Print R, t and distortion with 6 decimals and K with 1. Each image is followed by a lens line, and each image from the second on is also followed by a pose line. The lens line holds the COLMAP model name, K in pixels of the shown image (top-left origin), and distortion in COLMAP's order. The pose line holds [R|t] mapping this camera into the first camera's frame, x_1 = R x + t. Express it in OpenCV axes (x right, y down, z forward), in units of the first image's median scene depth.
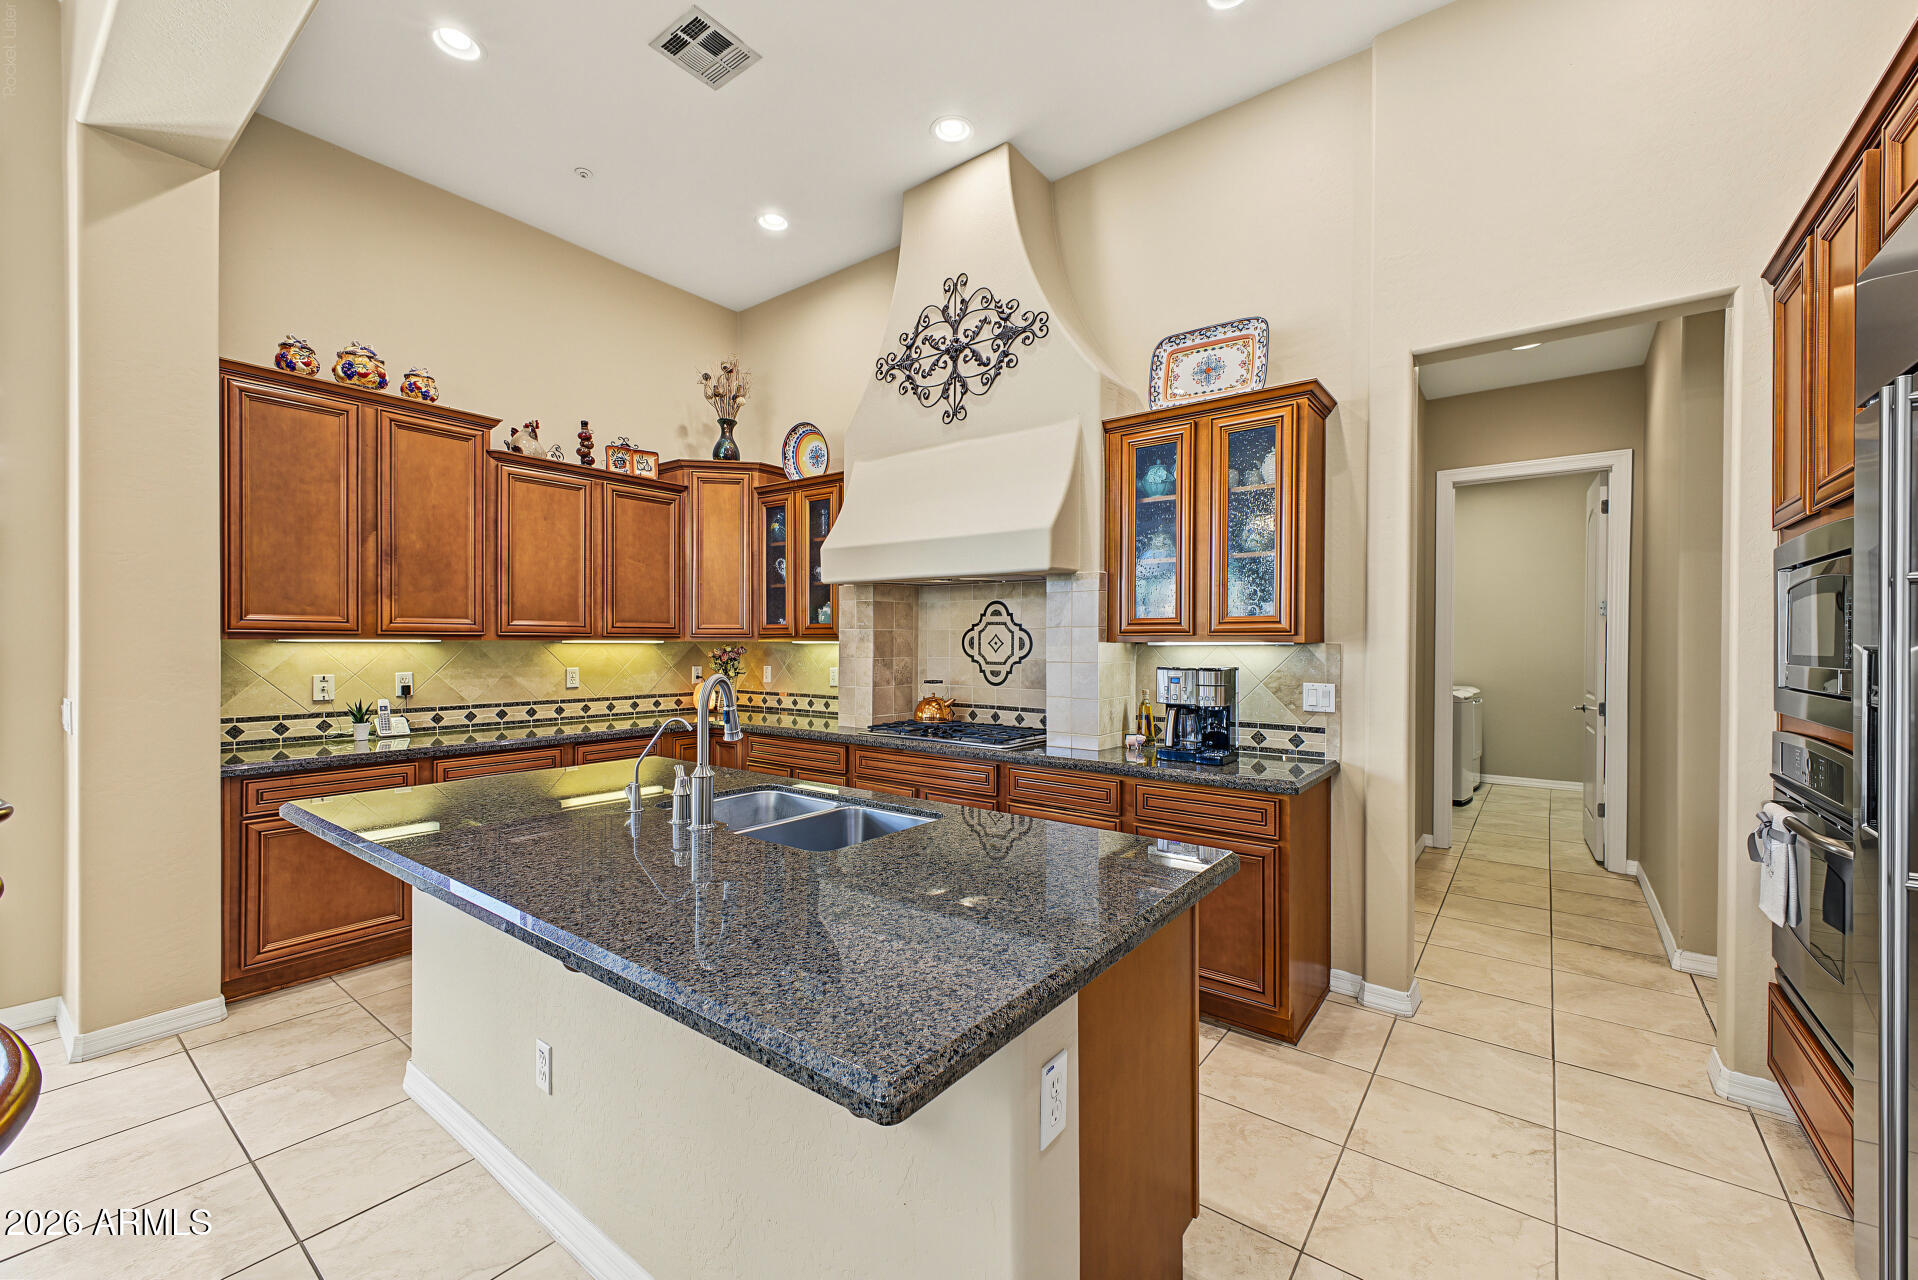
lens RADIAL K [[768.1, 0, 960.3], [0, 768.1, 648.1], [0, 0, 1]] dist [0.015281, -0.004069]
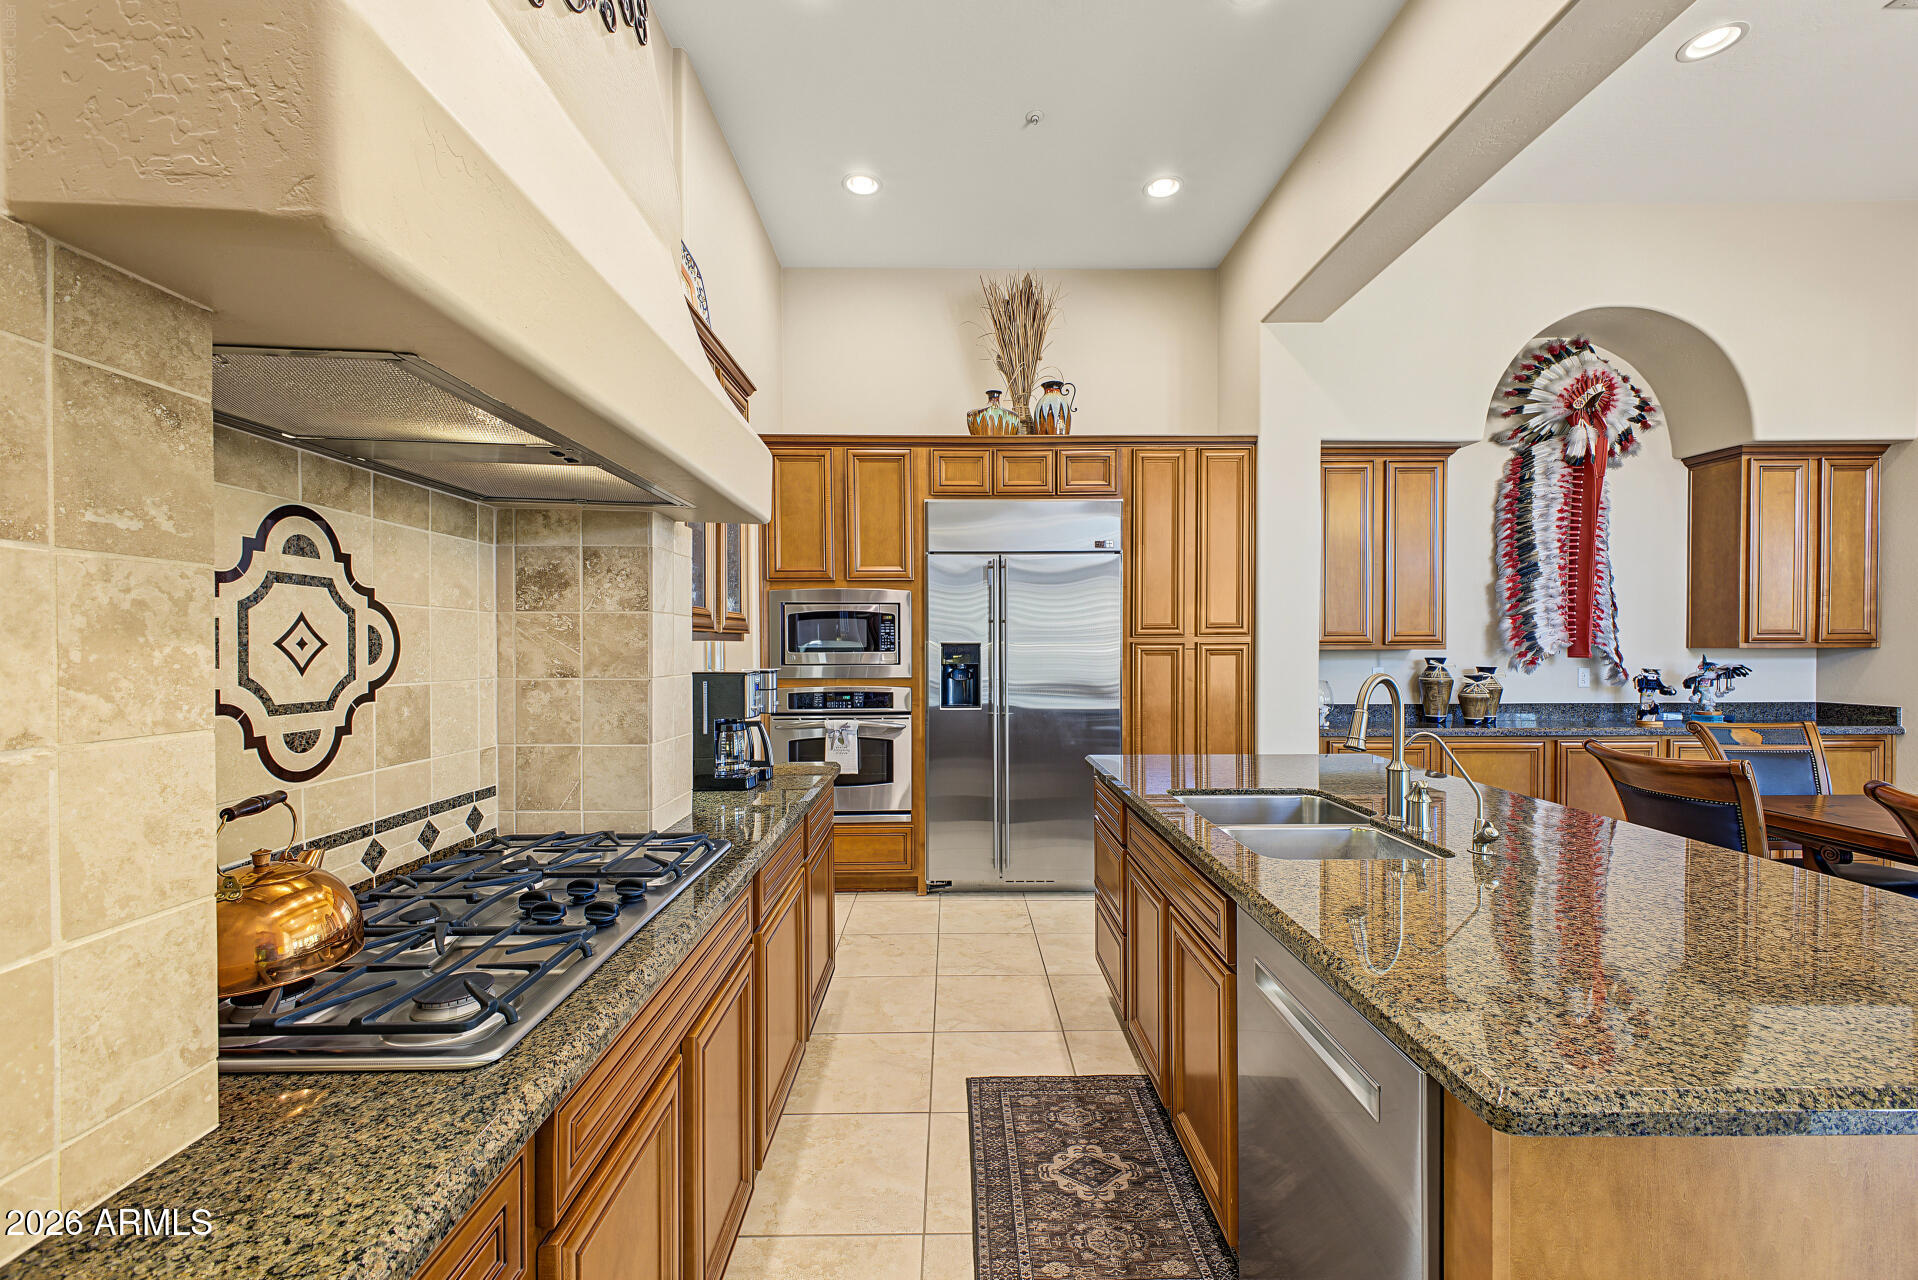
lens RADIAL K [[768.1, 0, 960.3], [0, 768.1, 648.1], [0, 0, 1]] dist [0.015281, -0.004069]
pose [[-0.616876, -0.007139, 0.787028, -0.377205], [0.007002, 0.999870, 0.014558, -0.007371], [-0.787029, 0.014491, -0.616745, 1.015550]]
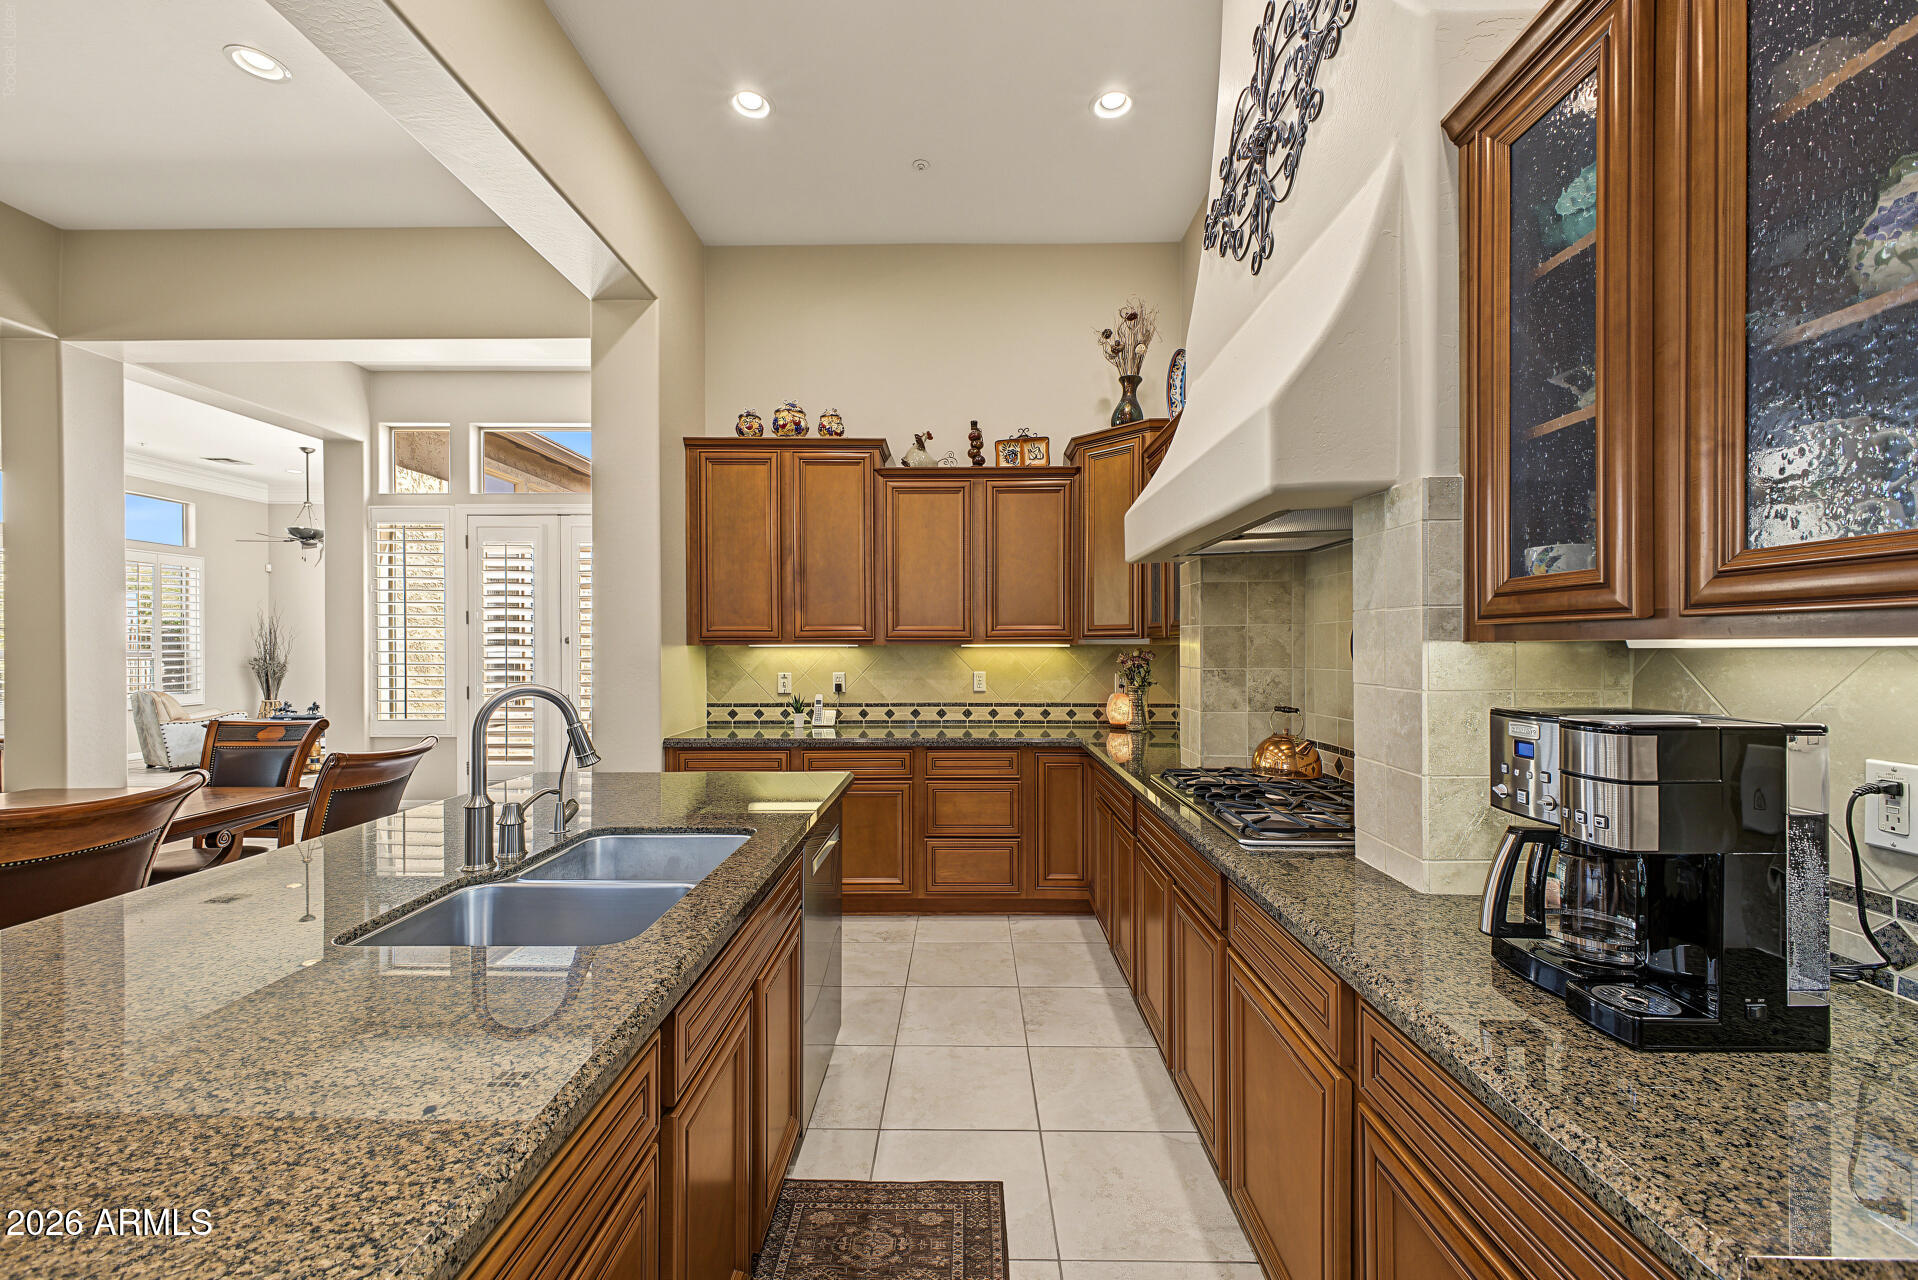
lens RADIAL K [[768.1, 0, 960.3], [0, 768.1, 648.1], [0, 0, 1]] dist [0.015281, -0.004069]
pose [[0.595996, -0.001809, -0.802985, 0.319245], [-0.002060, 0.999991, -0.003781, -0.001188], [0.802985, 0.003907, 0.595987, 0.442590]]
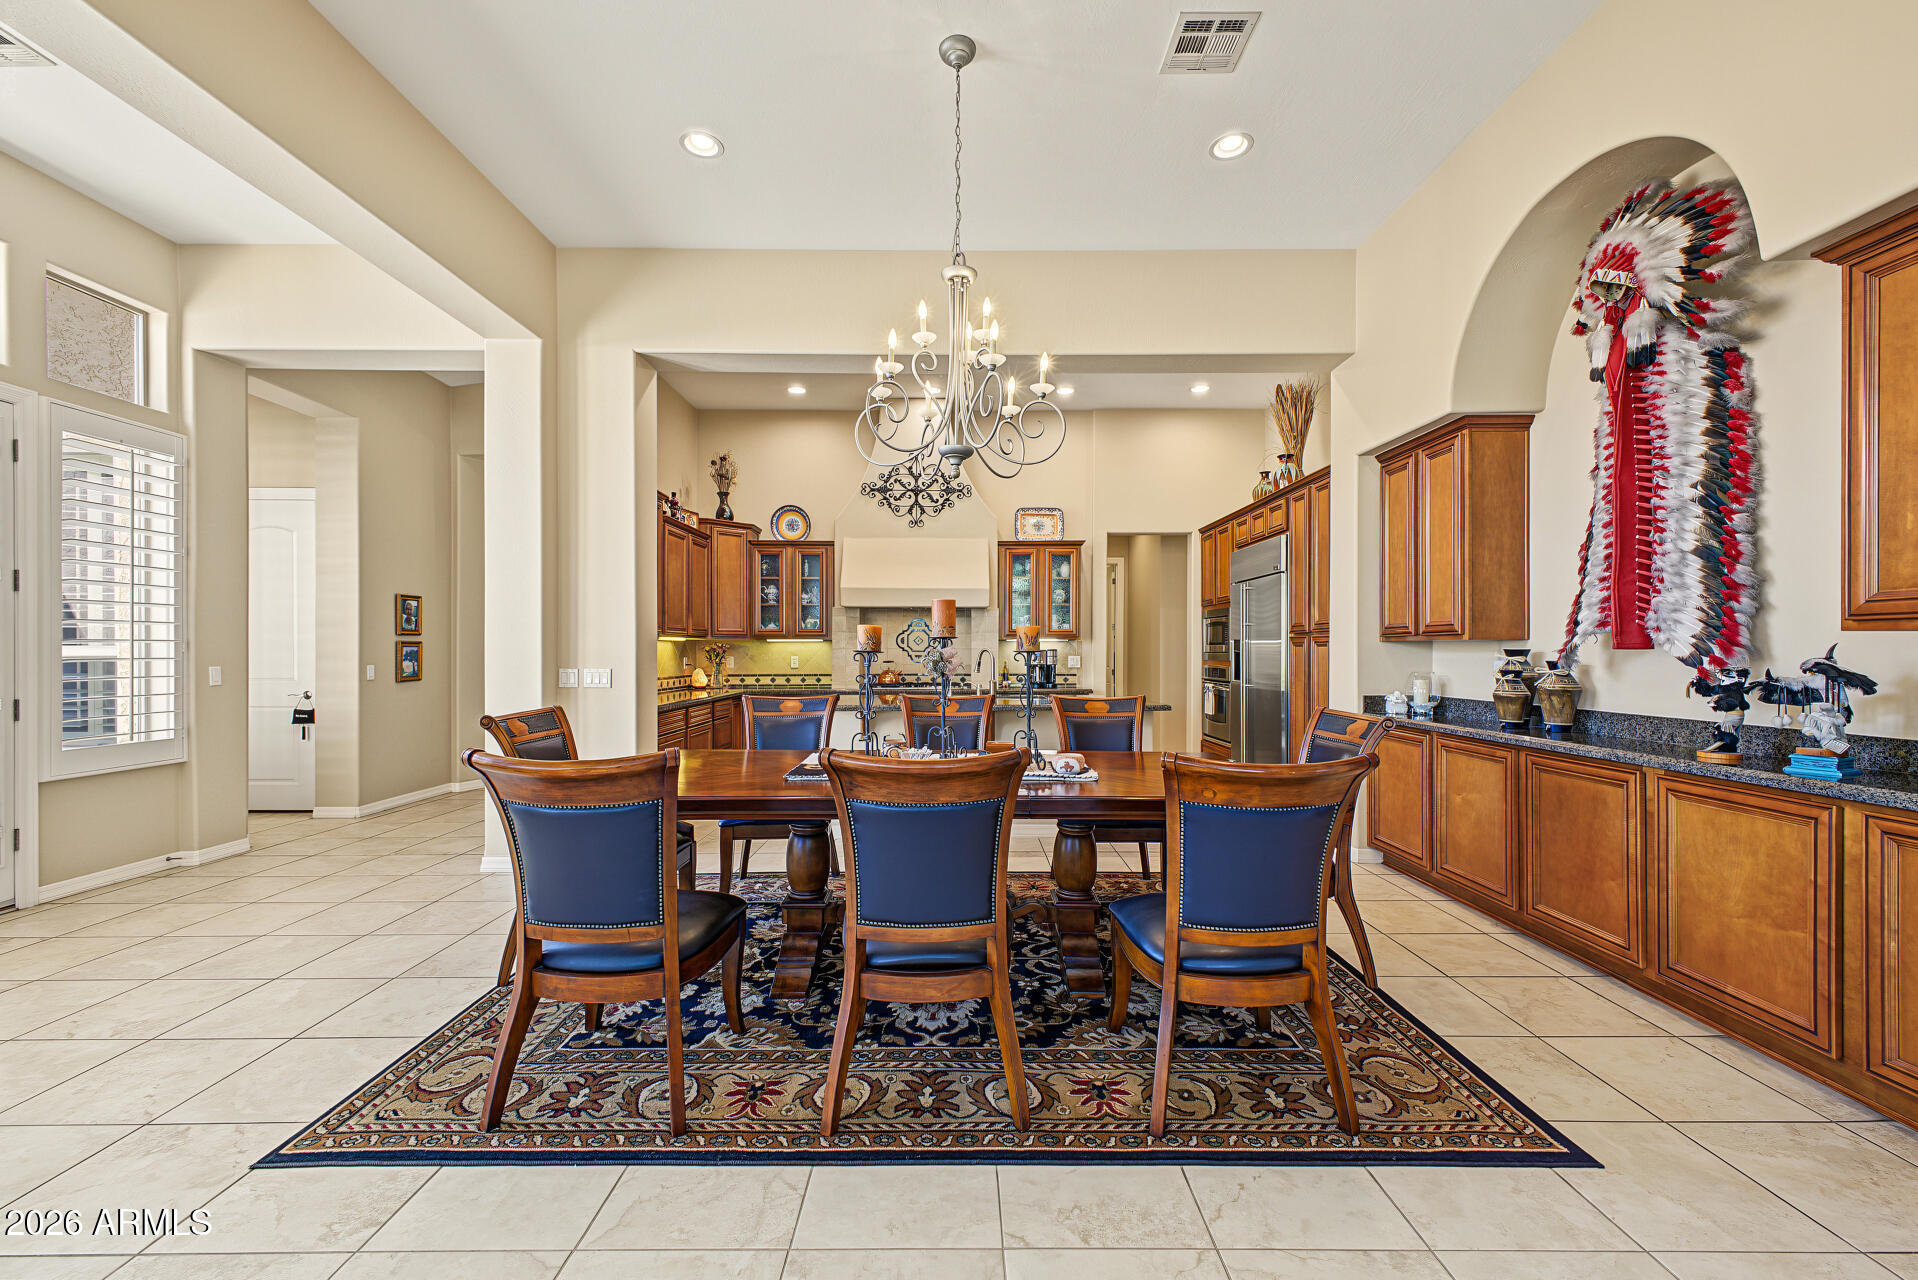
lens RADIAL K [[768.1, 0, 960.3], [0, 768.1, 648.1], [0, 0, 1]] dist [0.015281, -0.004069]
pose [[0.793667, -0.001891, 0.608350, -1.058753], [0.008319, 0.999935, -0.007746, 0.028049], [-0.608296, 0.011209, 0.793631, -0.587165]]
